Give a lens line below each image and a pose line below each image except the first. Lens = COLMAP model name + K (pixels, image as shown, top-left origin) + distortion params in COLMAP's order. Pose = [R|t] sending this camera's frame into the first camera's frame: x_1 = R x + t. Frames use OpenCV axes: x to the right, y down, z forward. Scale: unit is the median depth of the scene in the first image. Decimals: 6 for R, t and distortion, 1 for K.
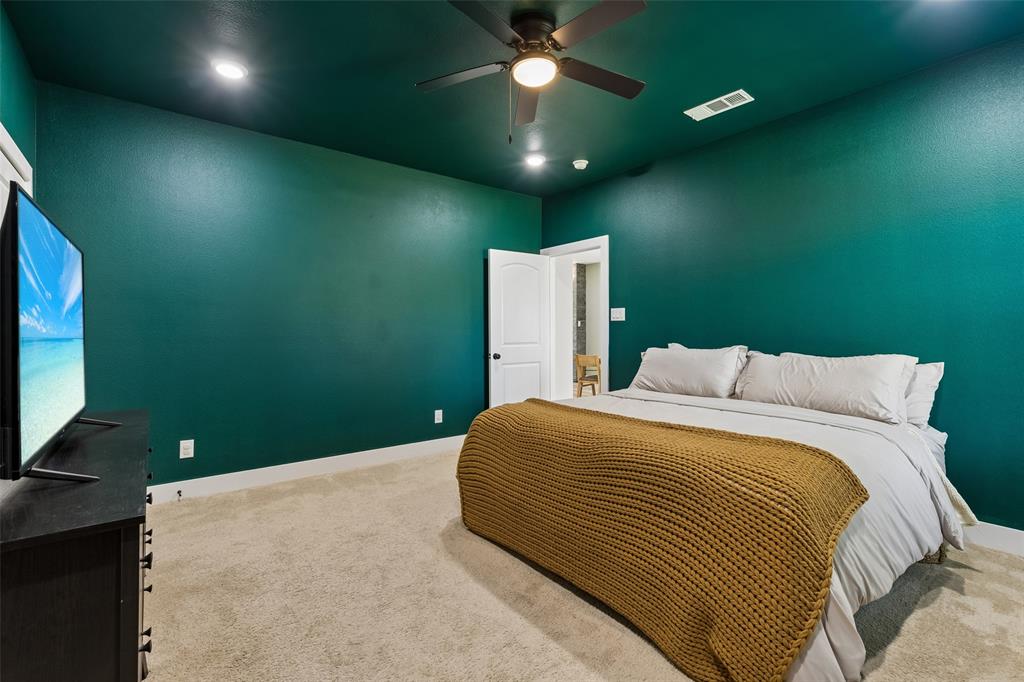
lens RADIAL K [[468.9, 0, 508.7], [0, 468.9, 335.4], [0, 0, 1]] dist [0.015437, -0.000491]
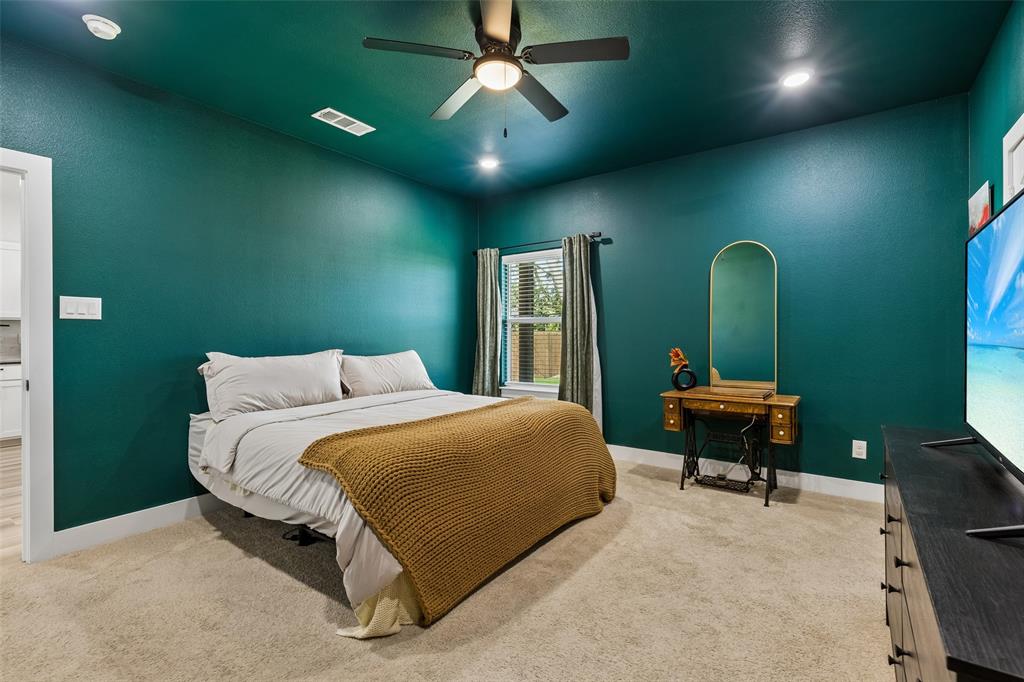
lens RADIAL K [[468.9, 0, 511.3], [0, 468.9, 334.1], [0, 0, 1]] dist [0.015437, -0.000491]
pose [[-0.290095, 0.005382, 0.956983, -0.672627], [0.008116, 0.999962, -0.003164, -0.008545], [-0.956964, 0.006849, -0.290127, 0.929403]]
